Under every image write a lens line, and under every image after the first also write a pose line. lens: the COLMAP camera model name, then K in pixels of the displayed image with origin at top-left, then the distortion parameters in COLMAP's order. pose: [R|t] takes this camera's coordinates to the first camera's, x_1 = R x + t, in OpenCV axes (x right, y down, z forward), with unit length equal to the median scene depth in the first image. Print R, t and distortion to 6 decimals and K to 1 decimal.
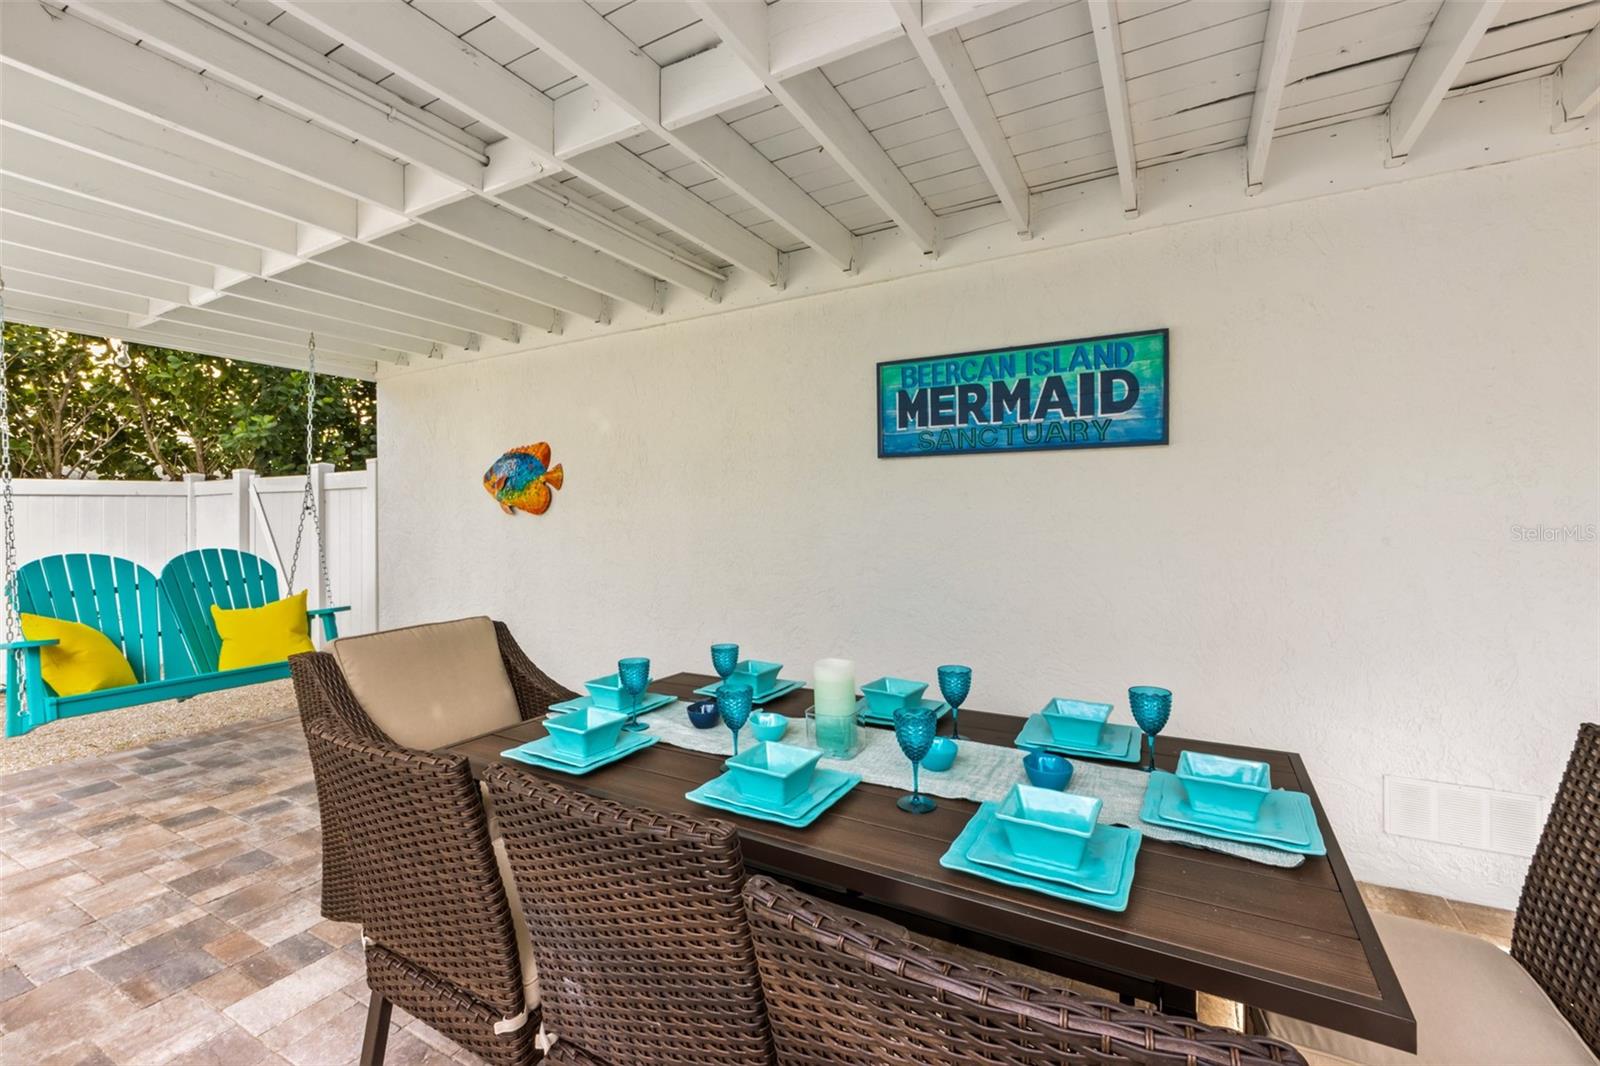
lens RADIAL K [[668.4, 0, 800.0], [0, 668.4, 533.0], [0, 0, 1]] dist [0.000664, -0.000005]
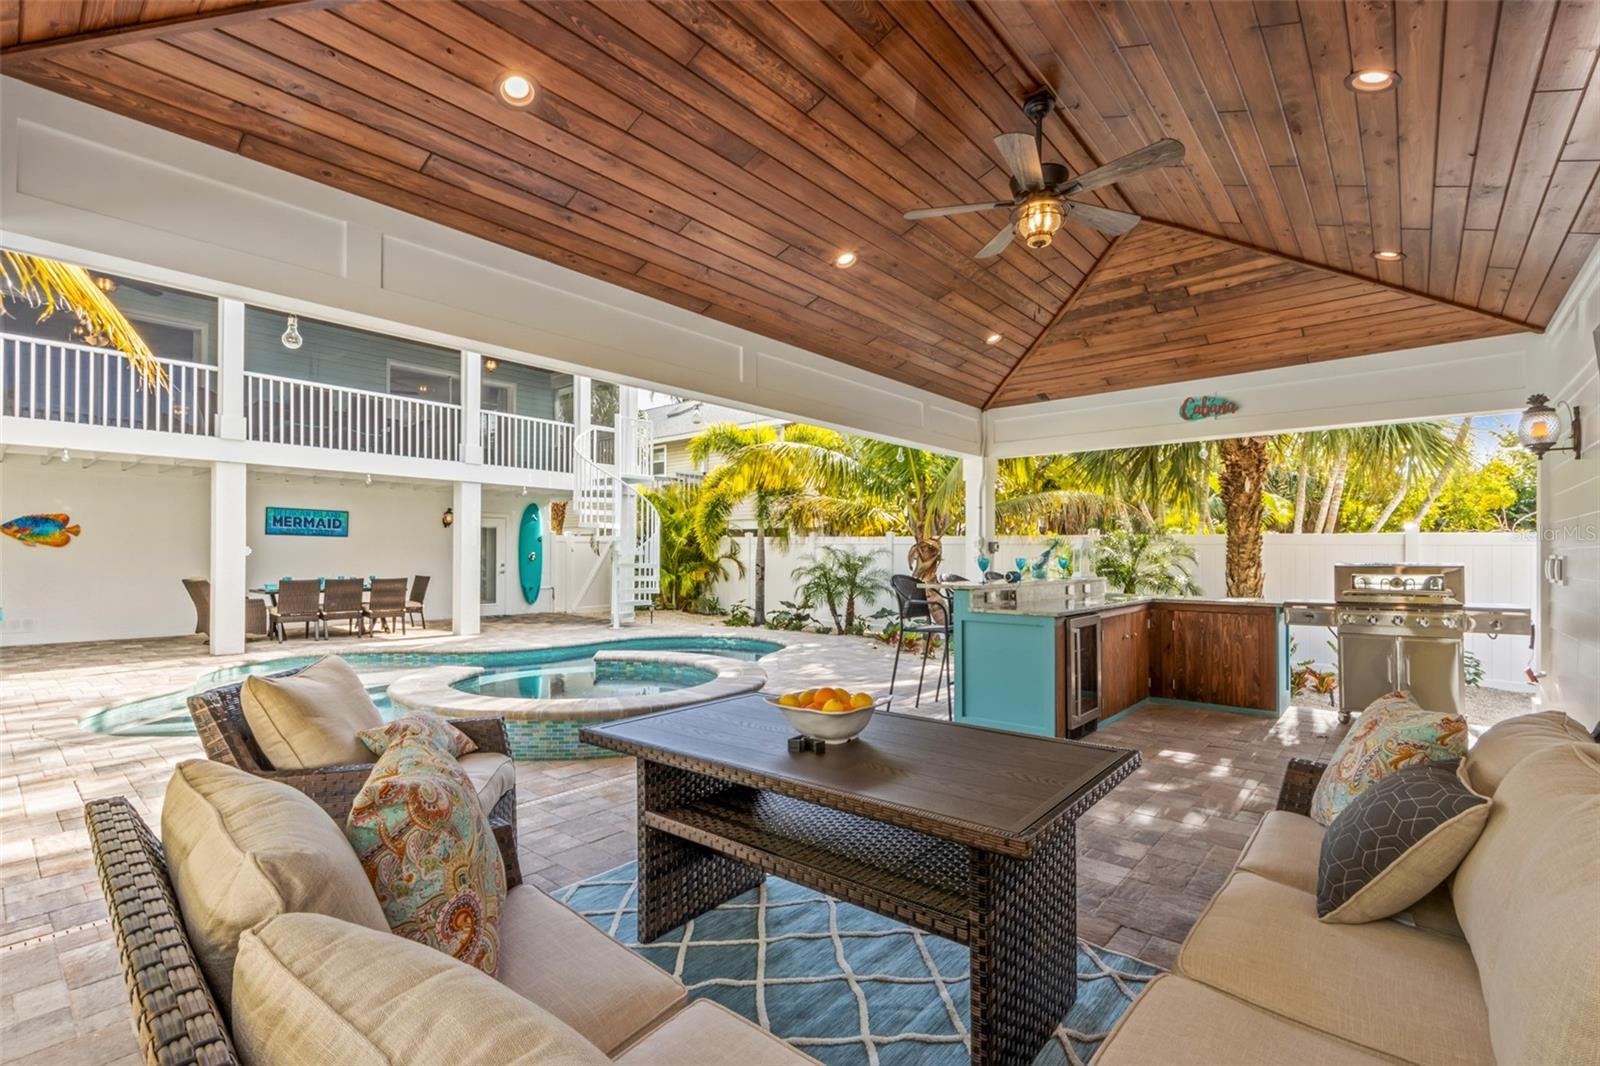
lens RADIAL K [[712.1, 0, 802.5], [0, 712.1, 552.1], [0, 0, 1]] dist [-0.000465, -0.000307]
pose [[0.195239, 0.017083, 0.980607, -3.026731], [0.011713, 0.999736, -0.019748, 0.087506], [-0.980686, 0.015342, 0.194987, -2.508380]]
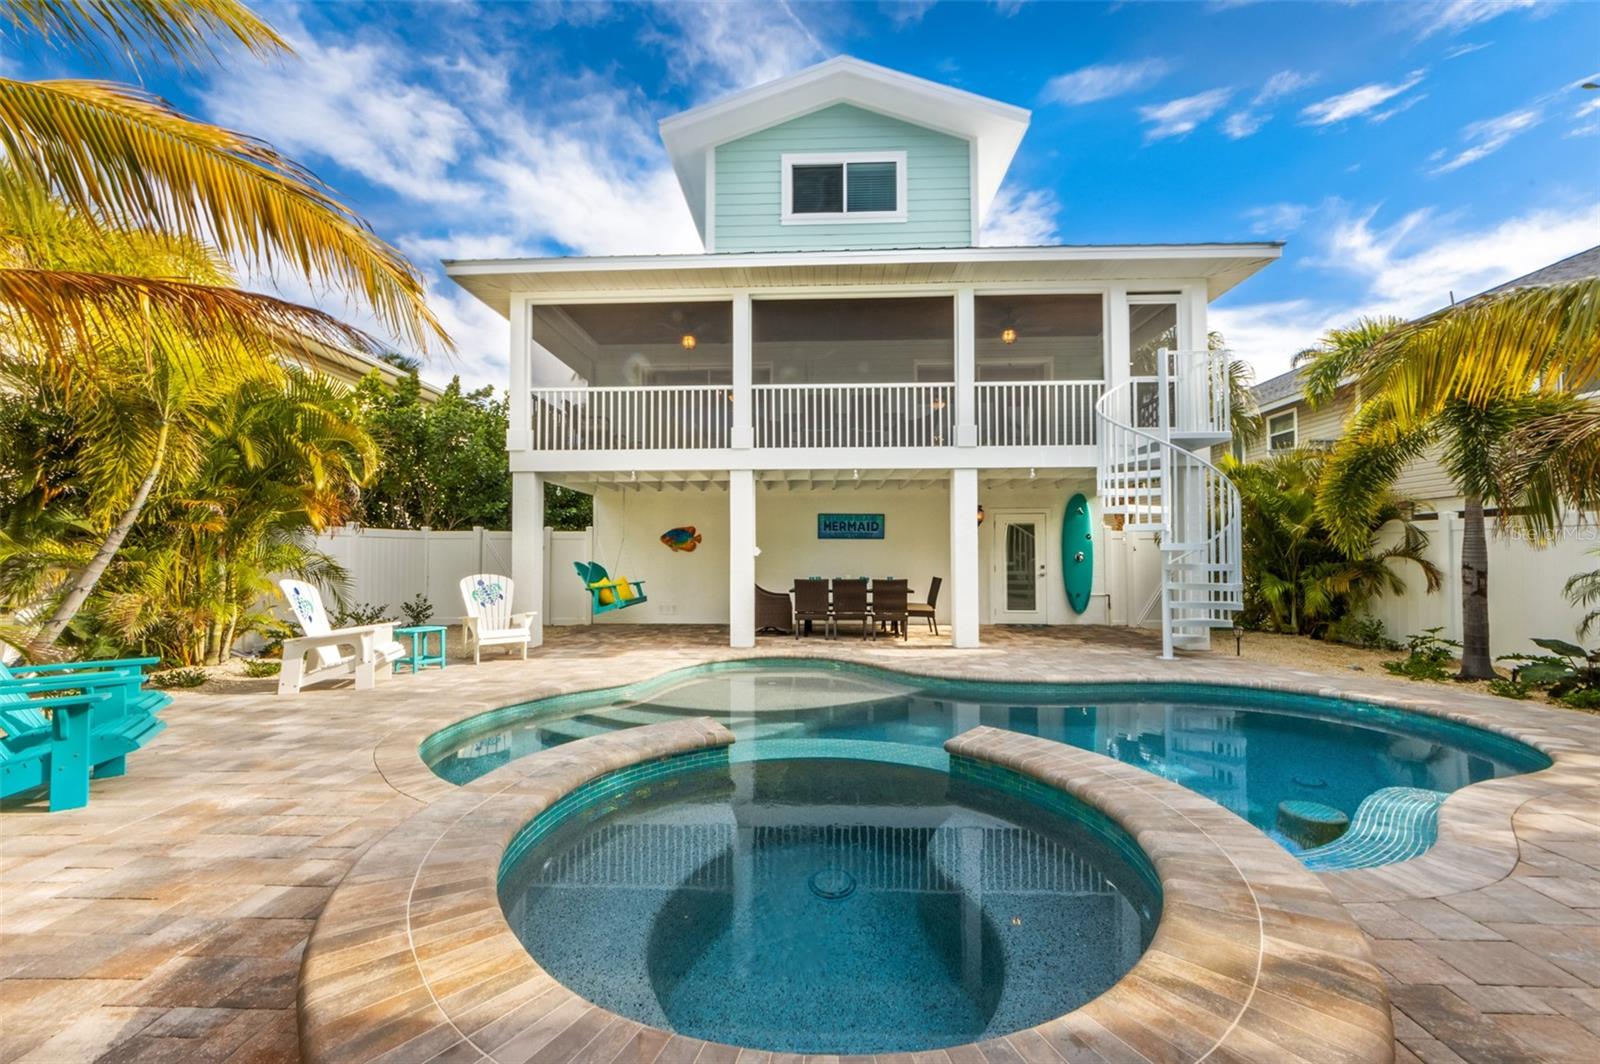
lens RADIAL K [[634.9, 0, 787.2], [0, 634.9, 549.6], [0, 0, 1]] dist [-0.001008, -0.000461]
pose [[0.891125, 0.018090, 0.453396, -1.739619], [0.000488, 0.999166, -0.040825, 0.104992], [-0.453757, 0.036601, 0.890374, -2.227734]]
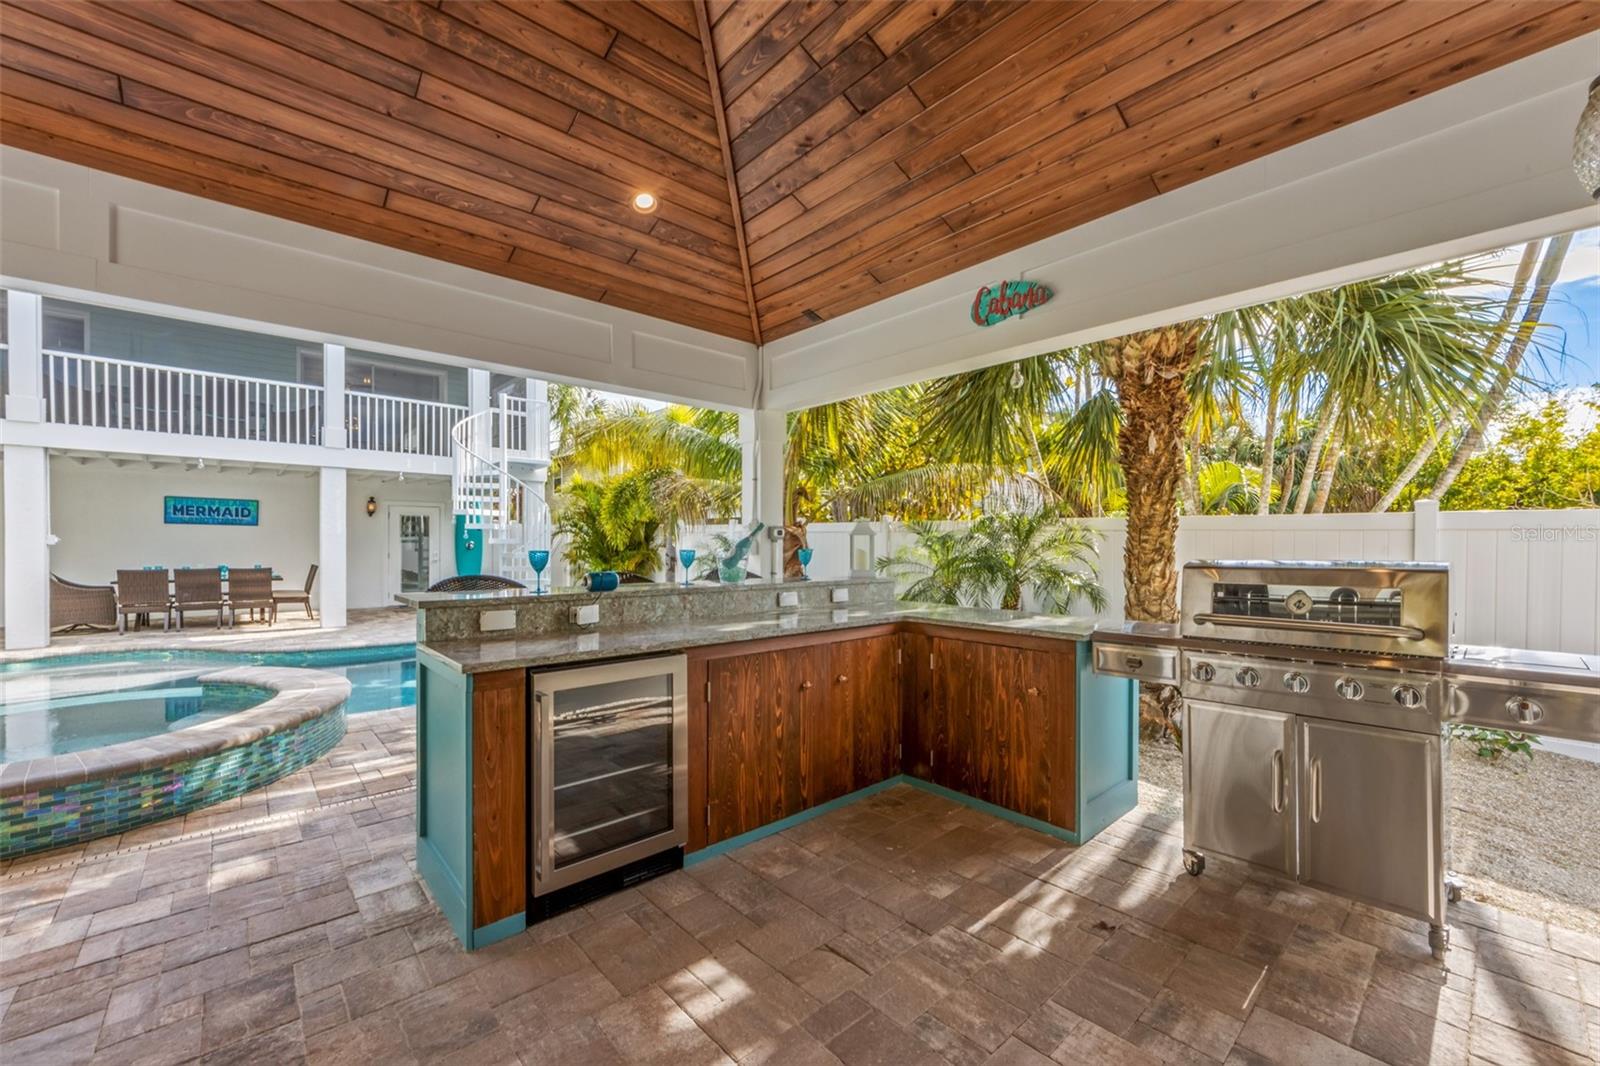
lens RADIAL K [[634.9, 0, 787.2], [0, 634.9, 550.6], [0, 0, 1]] dist [-0.001008, -0.000461]
pose [[0.325468, 0.002721, 0.945549, -1.998555], [0.009497, 0.999936, -0.006146, 0.083125], [-0.945505, 0.010980, 0.325421, -3.224378]]
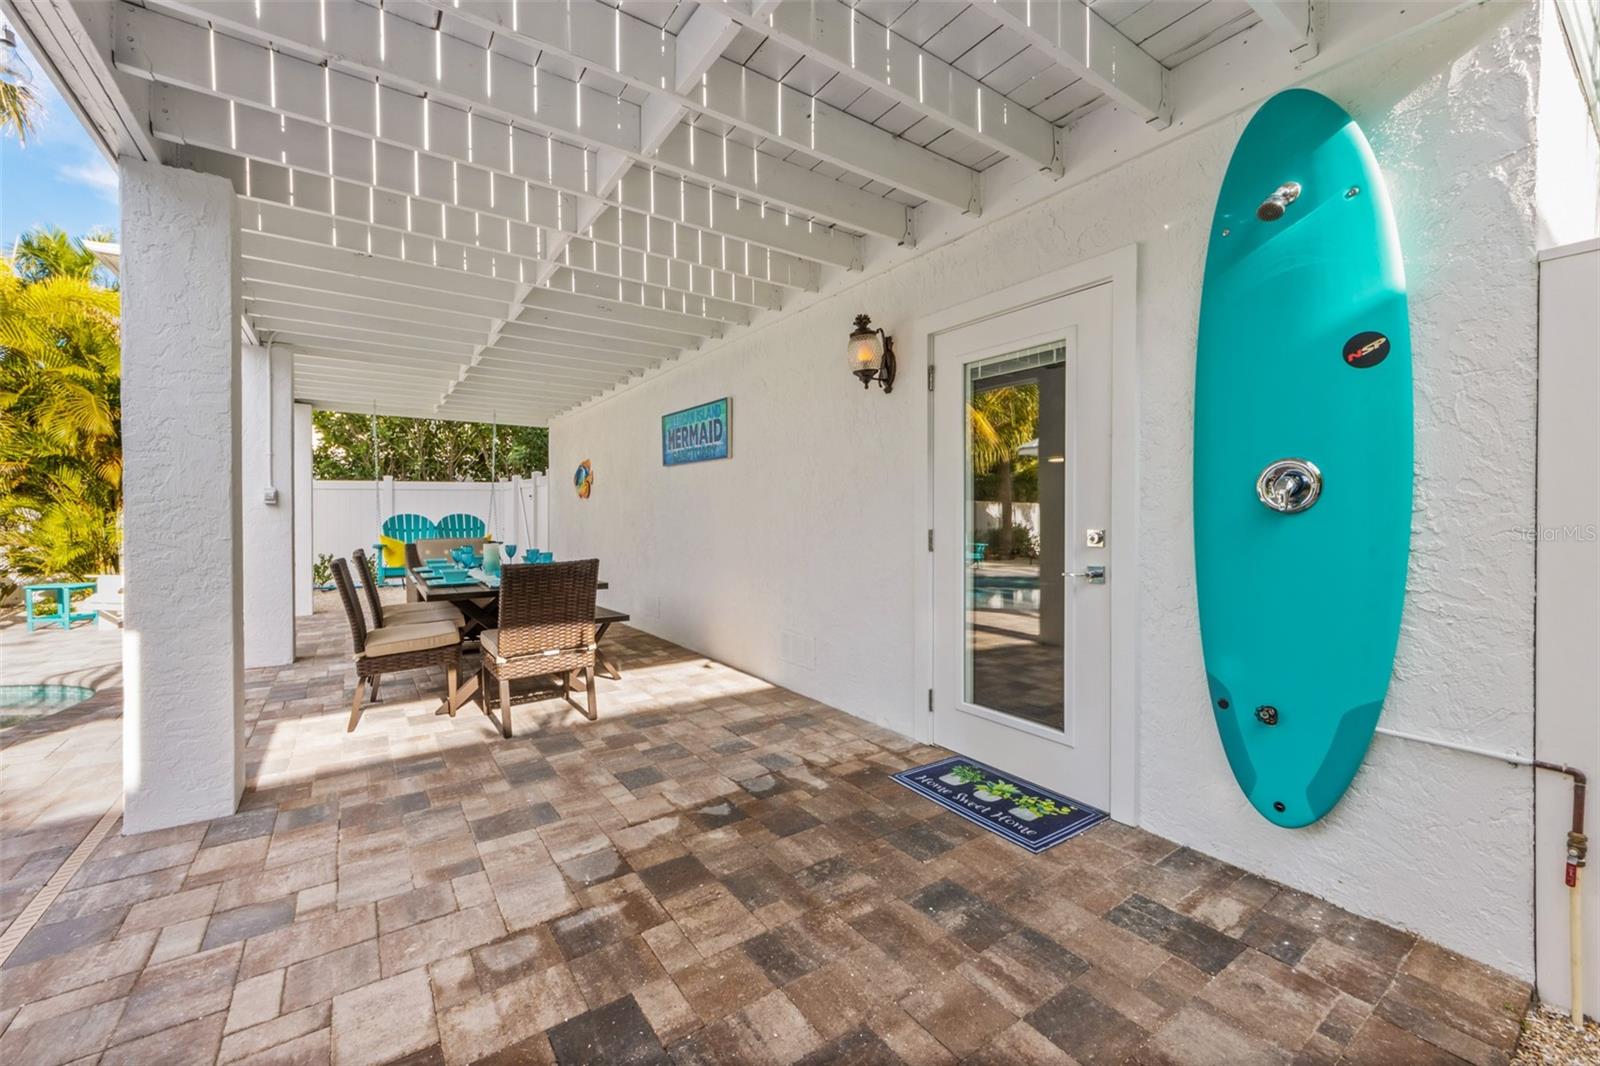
lens RADIAL K [[629.4, 0, 794.9], [0, 629.4, 523.0], [0, 0, 1]] dist [0.000055, -0.000043]
pose [[0.896264, 0.010602, -0.443395, 1.284565], [-0.007334, 0.999932, 0.009083, 0.033504], [0.443461, -0.004889, 0.896280, -0.462185]]
